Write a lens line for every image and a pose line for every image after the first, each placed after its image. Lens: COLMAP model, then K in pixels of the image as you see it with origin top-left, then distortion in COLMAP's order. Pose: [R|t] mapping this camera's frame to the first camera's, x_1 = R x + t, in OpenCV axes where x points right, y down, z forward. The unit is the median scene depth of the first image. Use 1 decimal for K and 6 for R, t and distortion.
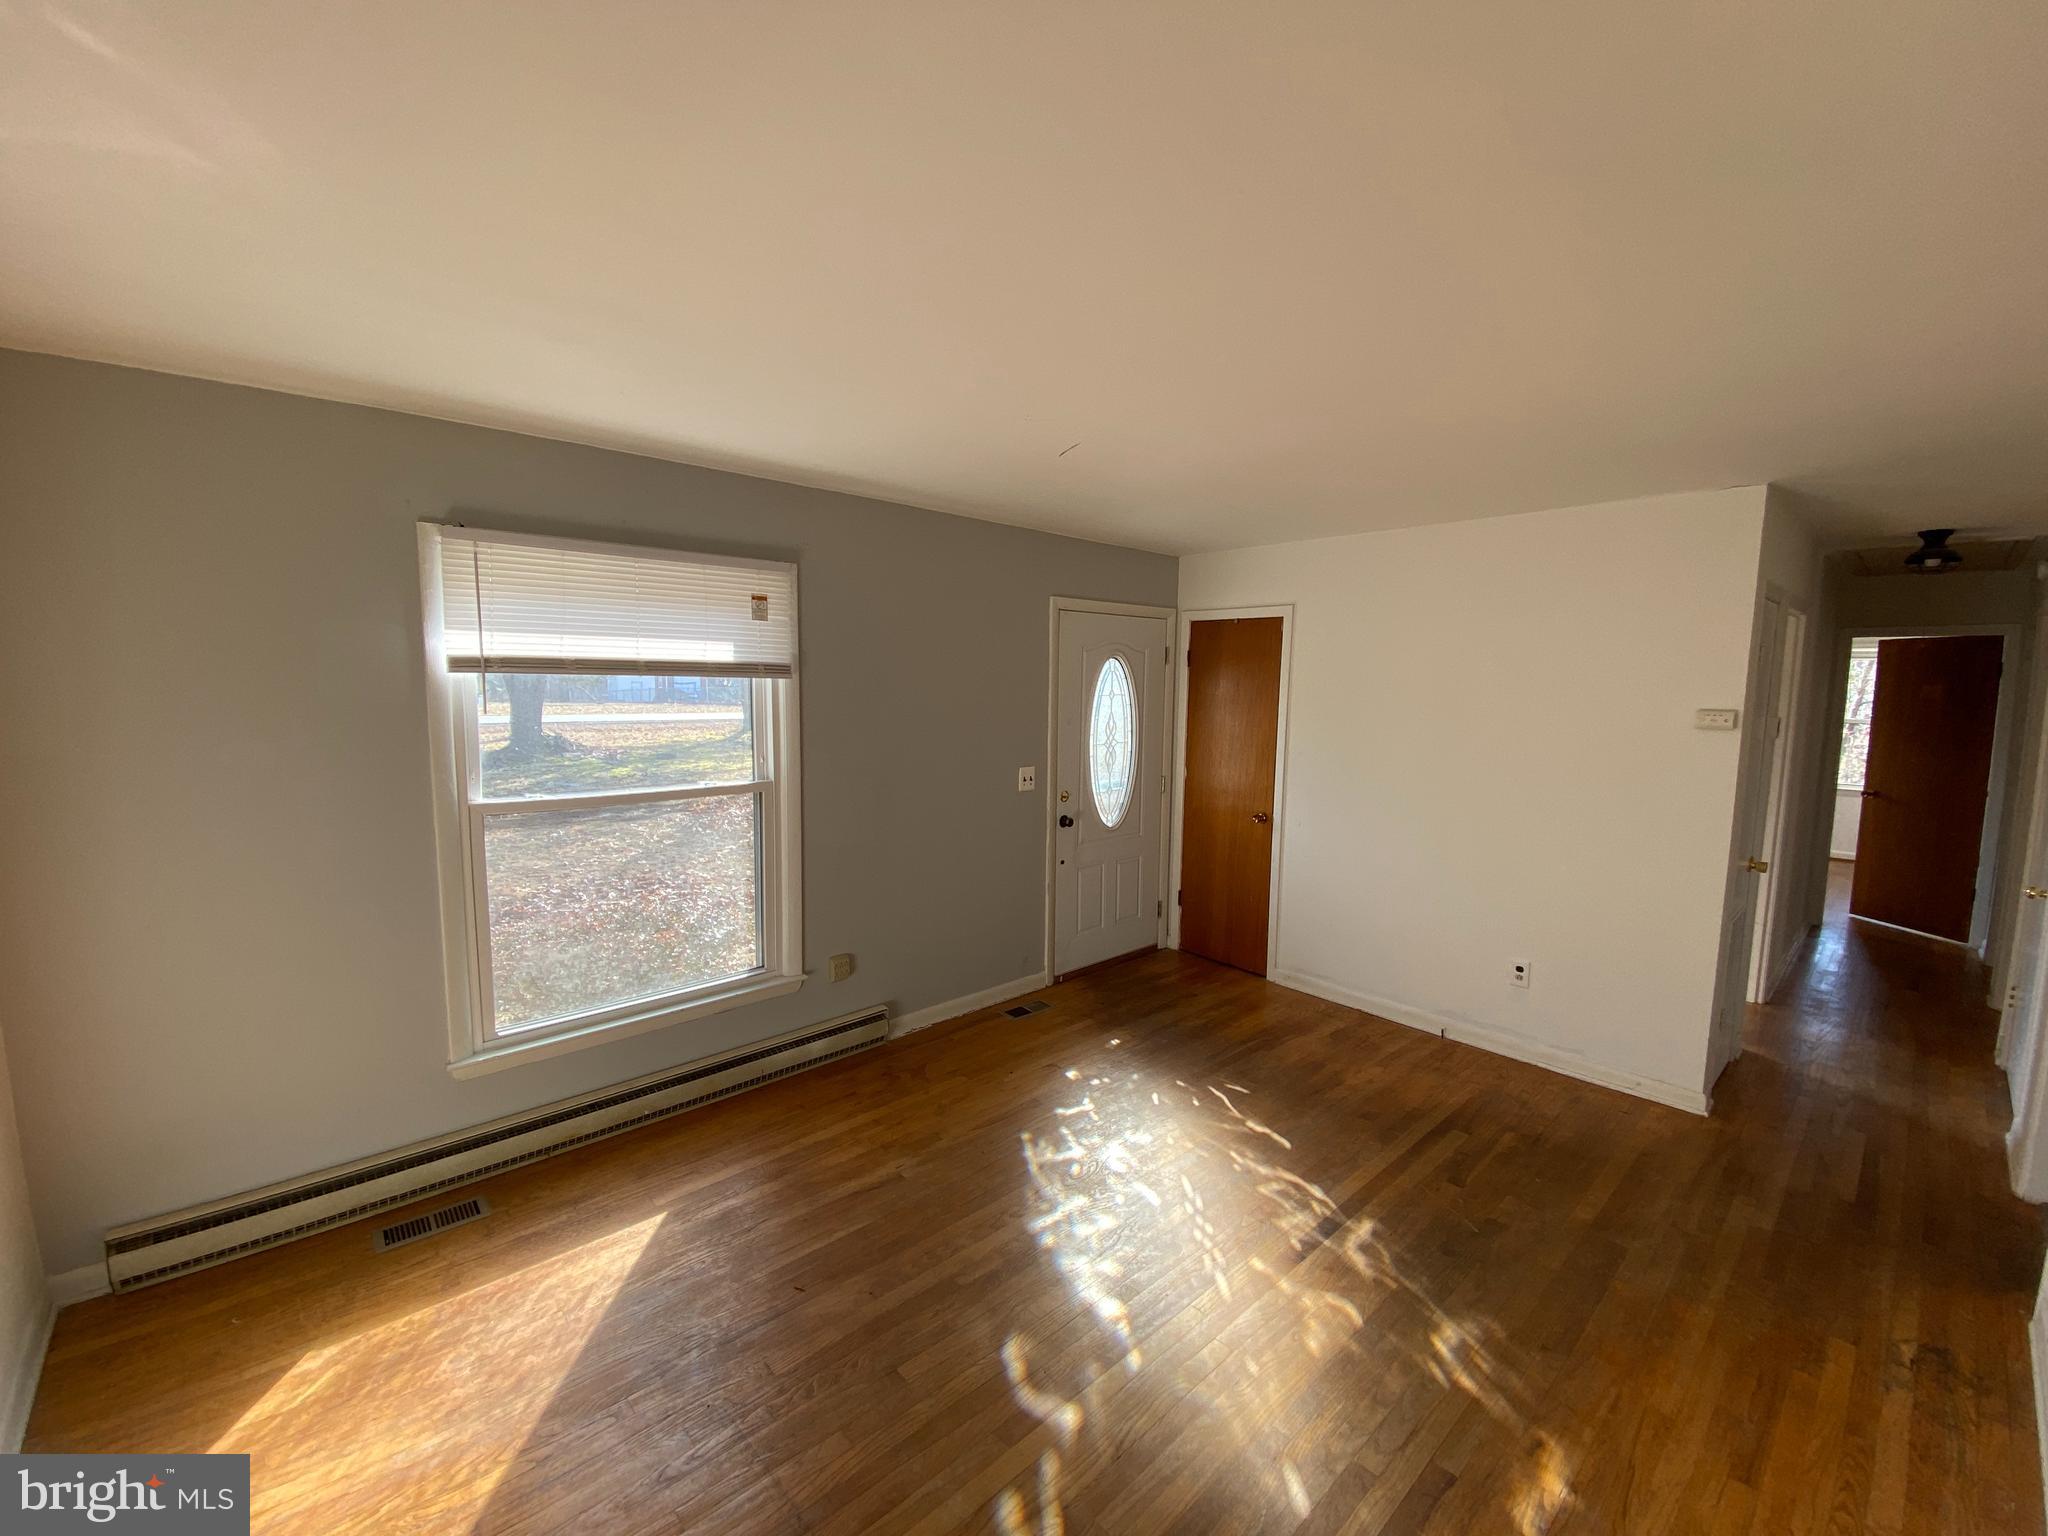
lens RADIAL K [[834.2, 0, 1030.9], [0, 834.2, 769.3], [0, 0, 1]] dist [0.026799, -0.022306]
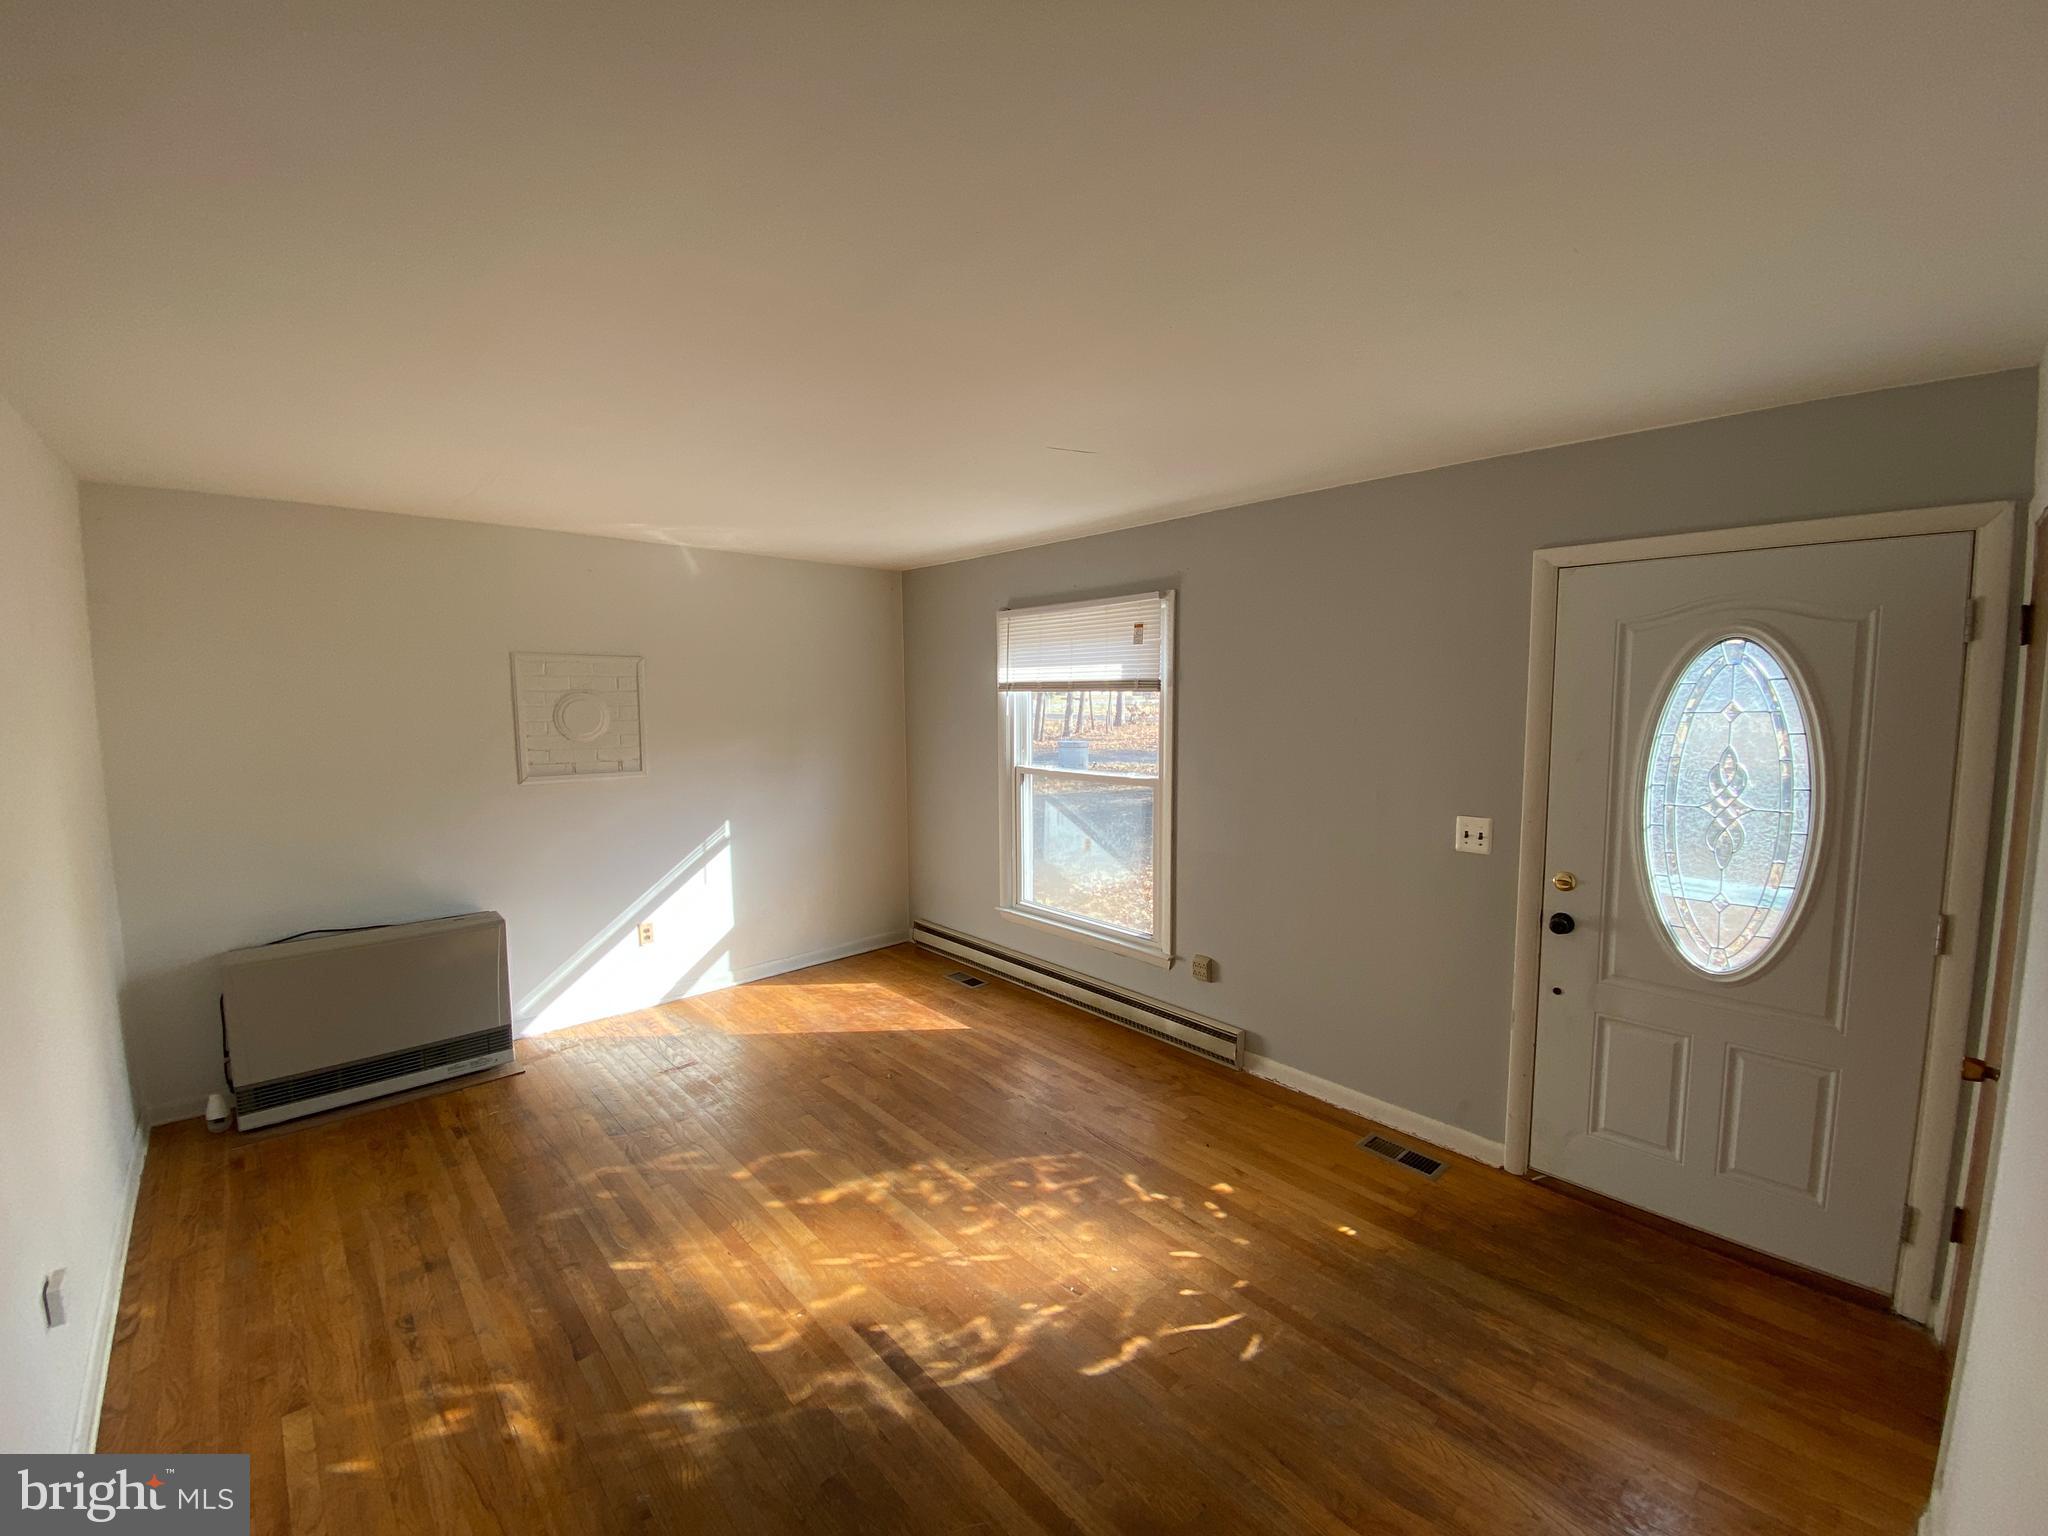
lens RADIAL K [[841.3, 0, 1021.2], [0, 841.3, 757.6], [0, 0, 1]] dist [0.032773, -0.023125]
pose [[-0.007073, 0.071955, -0.997383, 0.994361], [-0.099458, 0.992412, 0.072301, -0.094274], [0.995017, 0.099709, 0.000137, 0.930917]]
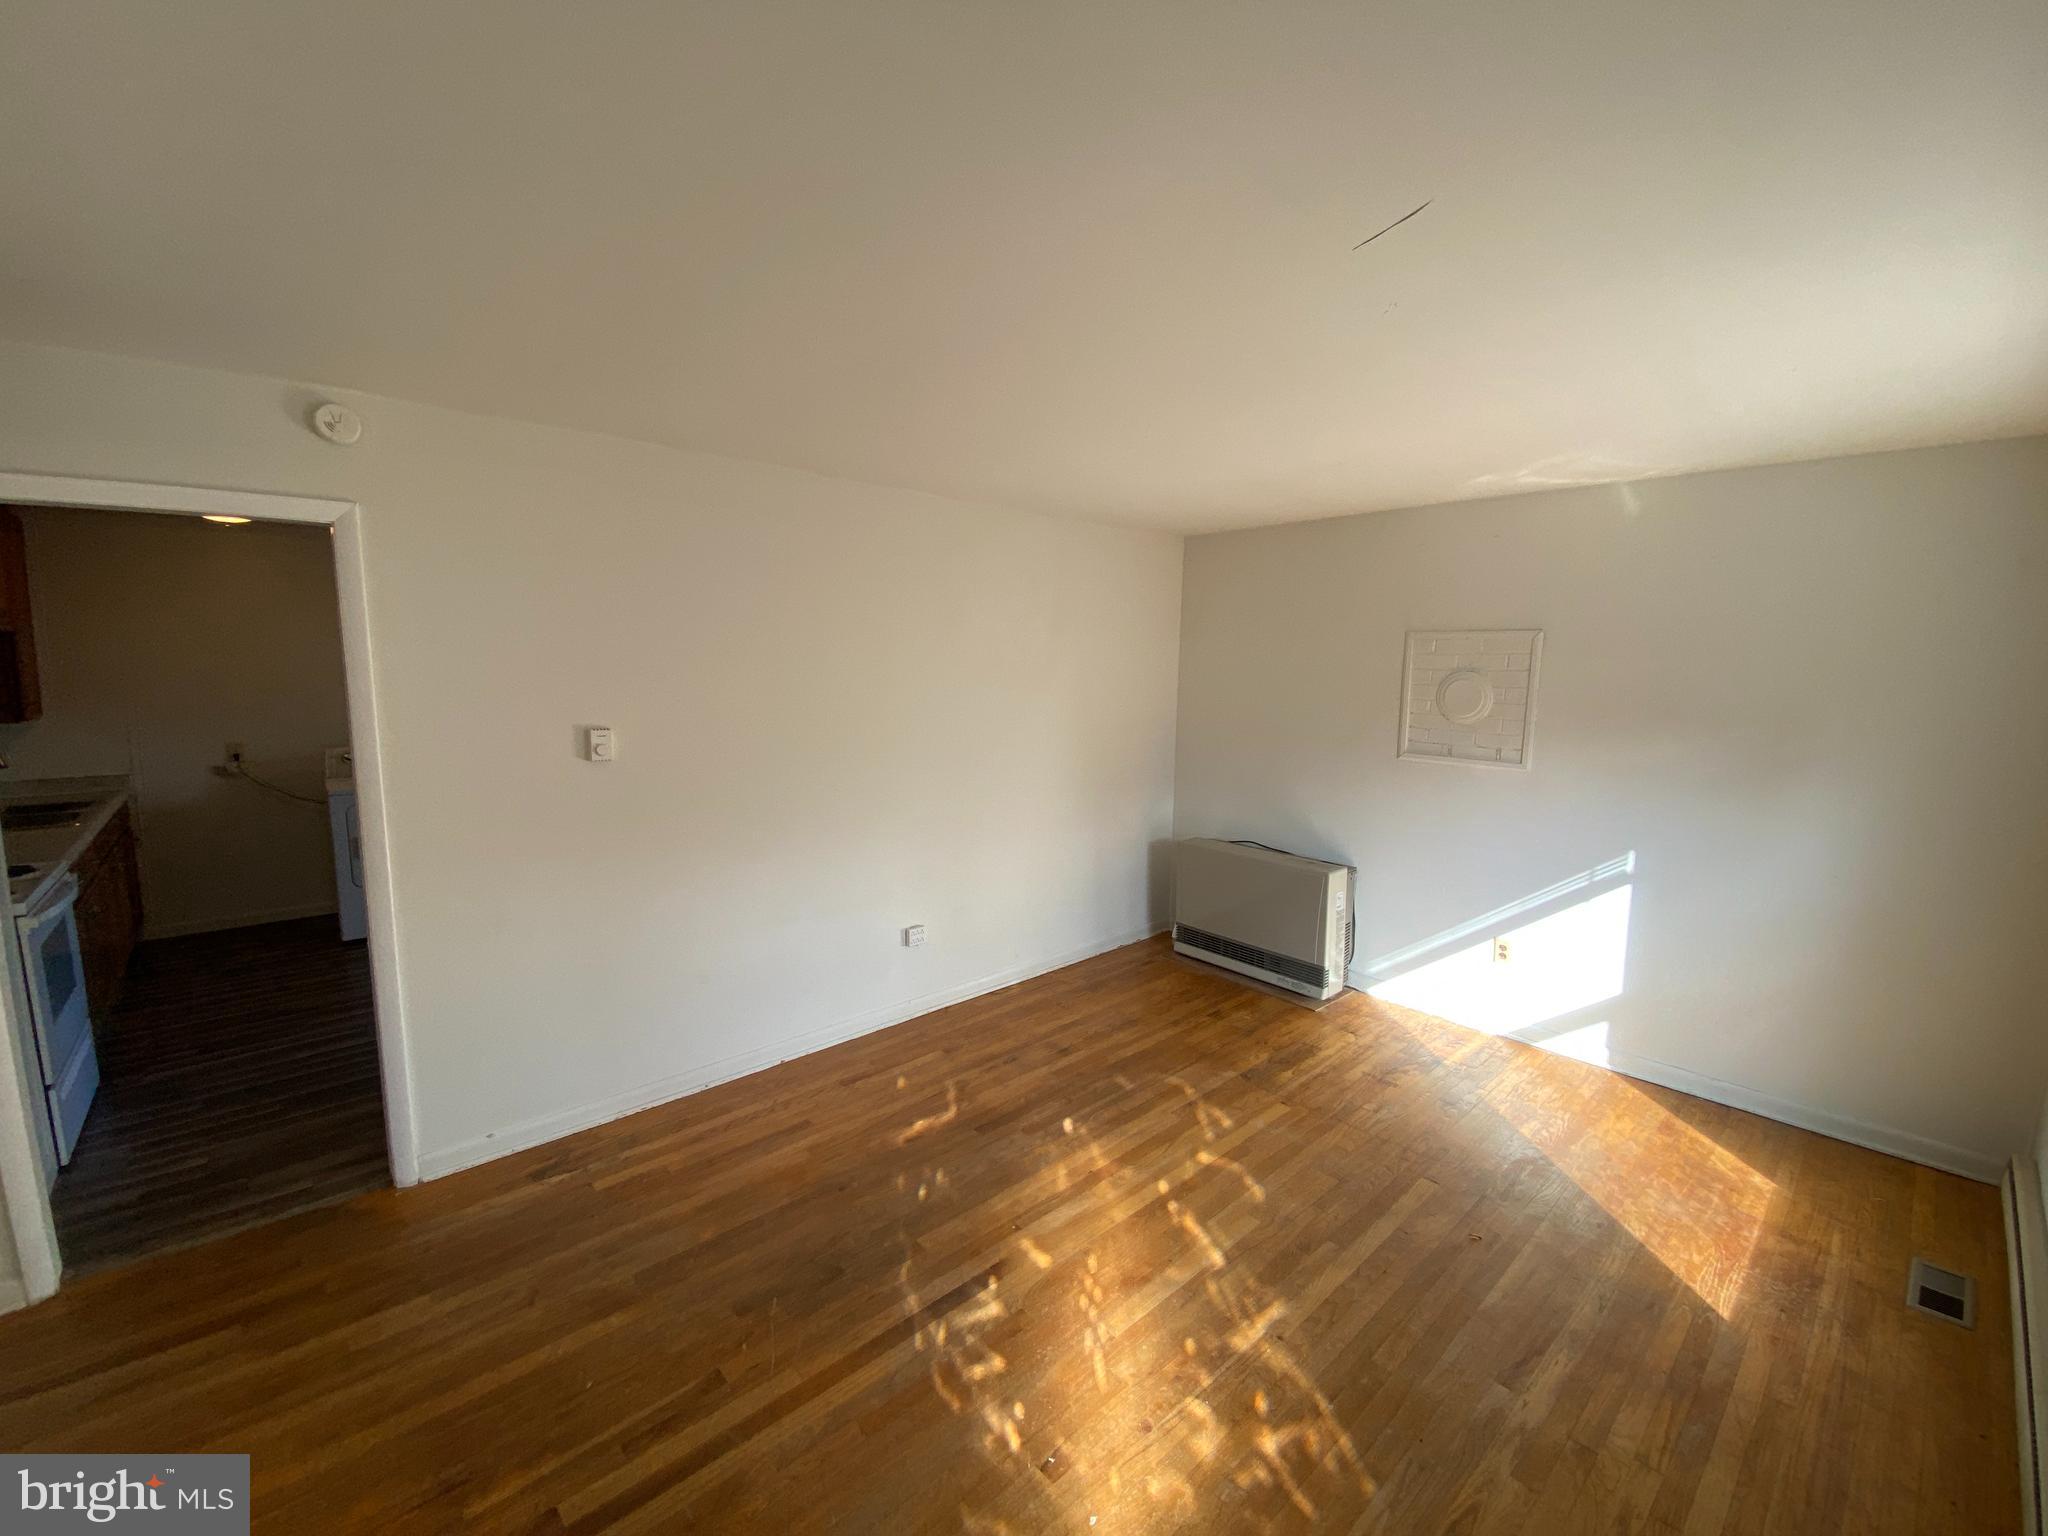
lens RADIAL K [[832.8, 0, 1021.2], [0, 832.8, 767.8], [0, 0, 1]] dist [0.024179, -0.022145]
pose [[-0.999686, -0.022709, 0.010600, 0.245905], [-0.019615, 0.972264, 0.233060, -0.170211], [-0.015598, 0.232779, -0.972405, 1.506870]]
